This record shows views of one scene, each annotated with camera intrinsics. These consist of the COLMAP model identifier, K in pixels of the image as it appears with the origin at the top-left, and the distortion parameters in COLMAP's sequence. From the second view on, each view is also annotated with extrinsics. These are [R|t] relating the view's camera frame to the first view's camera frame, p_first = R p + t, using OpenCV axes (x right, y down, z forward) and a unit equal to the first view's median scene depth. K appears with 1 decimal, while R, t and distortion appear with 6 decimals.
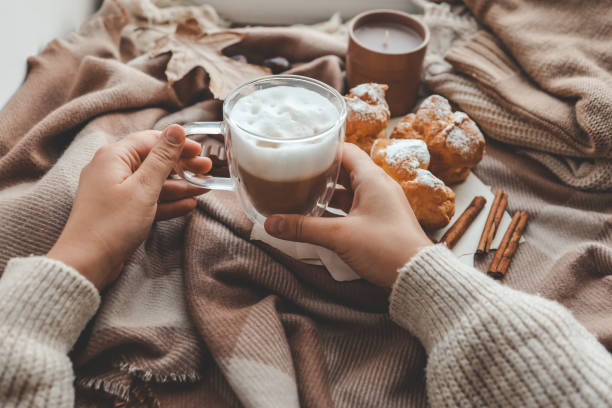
lens RADIAL K [[621.2, 0, 306.0], [0, 621.2, 196.7], [0, 0, 1]] dist [-0.033009, 0.000000]
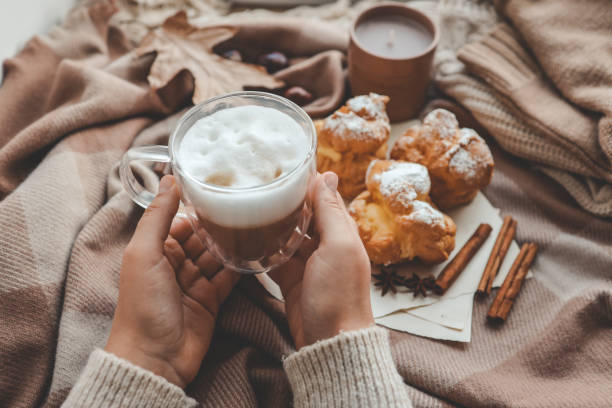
lens RADIAL K [[621.2, 0, 308.1], [0, 621.2, 201.7], [0, 0, 1]] dist [-0.033009, 0.000000]
pose [[0.998651, 0.014762, -0.049774, 0.064863], [-0.009167, 0.993798, 0.110818, -0.132784], [0.051101, -0.110212, 0.992594, 0.084157]]
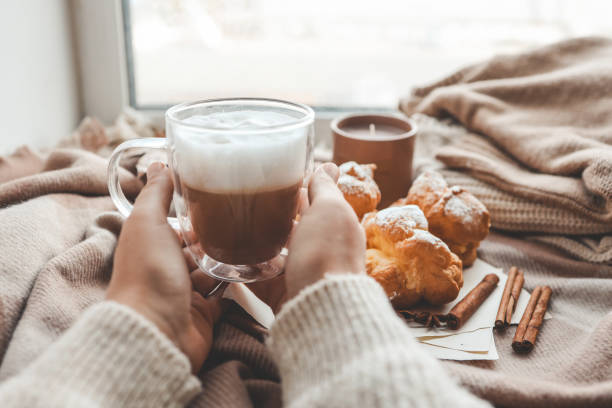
lens RADIAL K [[621.2, 0, 308.1], [0, 621.2, 207.5], [0, 0, 1]] dist [-0.033009, 0.000000]
pose [[0.999640, -0.026073, 0.006273, 0.025440], [0.026597, 0.934085, -0.356058, 0.213716], [0.003424, 0.356097, 0.934443, 0.168679]]
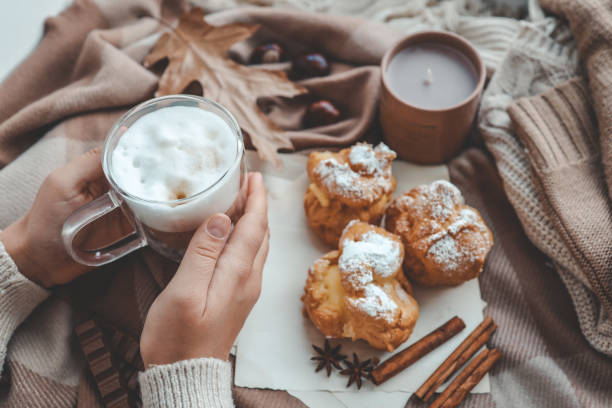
lens RADIAL K [[621.2, 0, 306.1], [0, 621.2, 208.4], [0, 0, 1]] dist [-0.033009, 0.000000]
pose [[0.924465, 0.277834, -0.261101, 0.269075], [-0.193940, 0.932279, 0.305356, -0.349504], [0.328257, -0.231653, 0.915742, 0.221168]]
